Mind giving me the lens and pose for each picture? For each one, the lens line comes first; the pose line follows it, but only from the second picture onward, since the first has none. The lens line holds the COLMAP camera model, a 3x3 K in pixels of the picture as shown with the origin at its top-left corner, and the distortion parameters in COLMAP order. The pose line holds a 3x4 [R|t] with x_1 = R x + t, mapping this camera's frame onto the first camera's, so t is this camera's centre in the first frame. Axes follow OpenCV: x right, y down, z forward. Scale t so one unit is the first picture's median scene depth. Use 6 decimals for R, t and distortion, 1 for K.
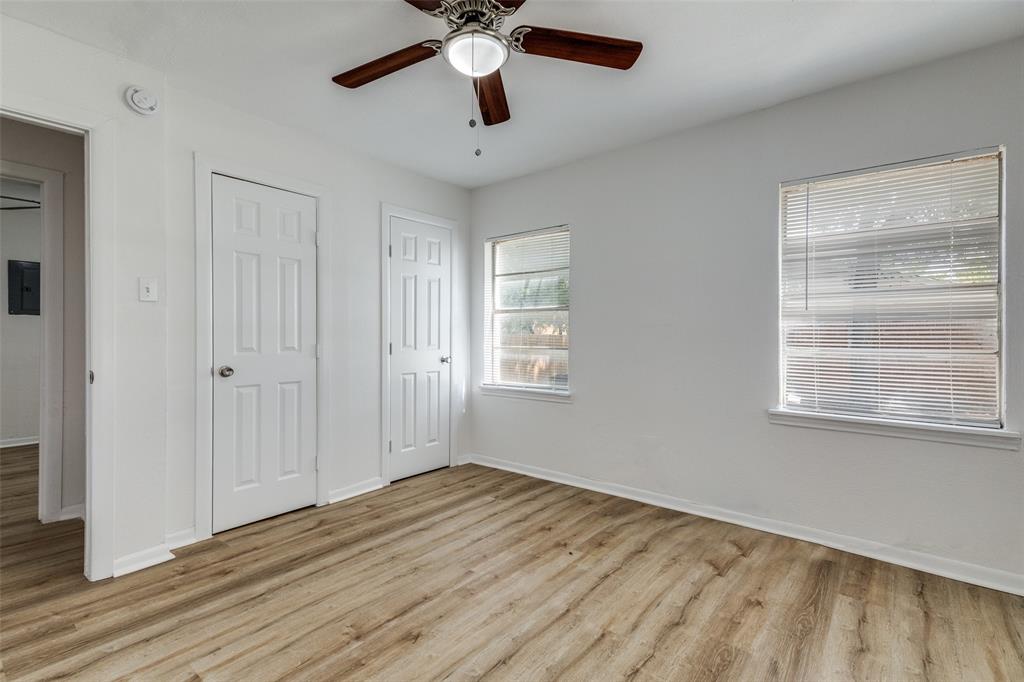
lens RADIAL K [[478.7, 0, 514.0], [0, 478.7, 341.4], [0, 0, 1]] dist [0.025529, -0.001489]
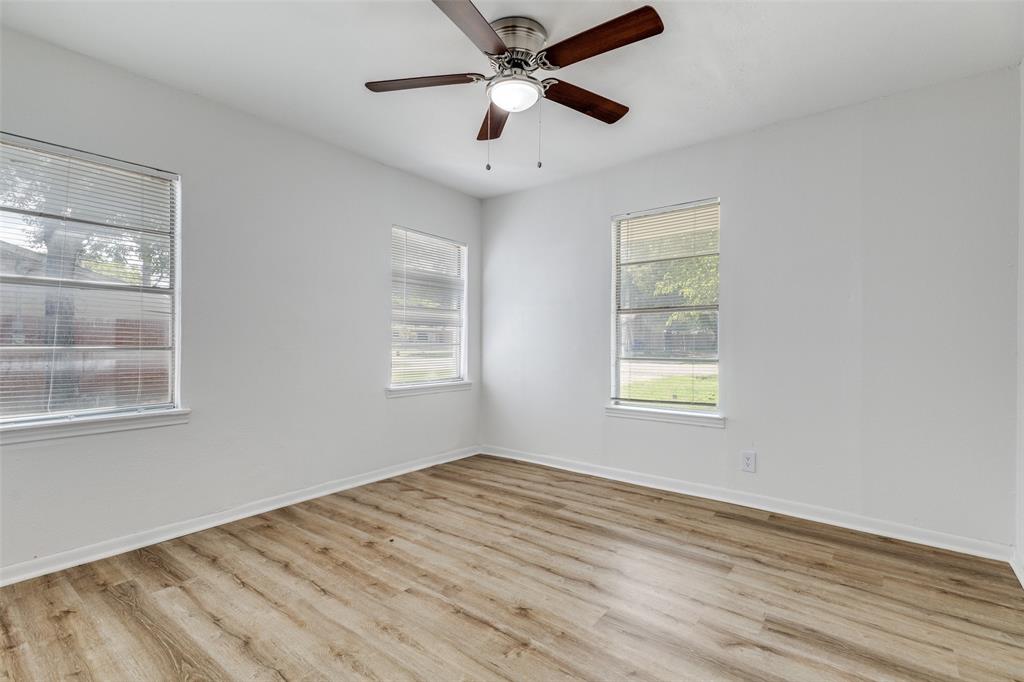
lens RADIAL K [[478.7, 0, 516.2], [0, 478.7, 344.3], [0, 0, 1]] dist [0.025529, -0.001489]
pose [[-0.040440, -0.012979, 0.999098, -0.976462], [-0.001437, 0.999915, 0.012932, -0.000449], [-0.999181, -0.000913, -0.040456, 0.807432]]
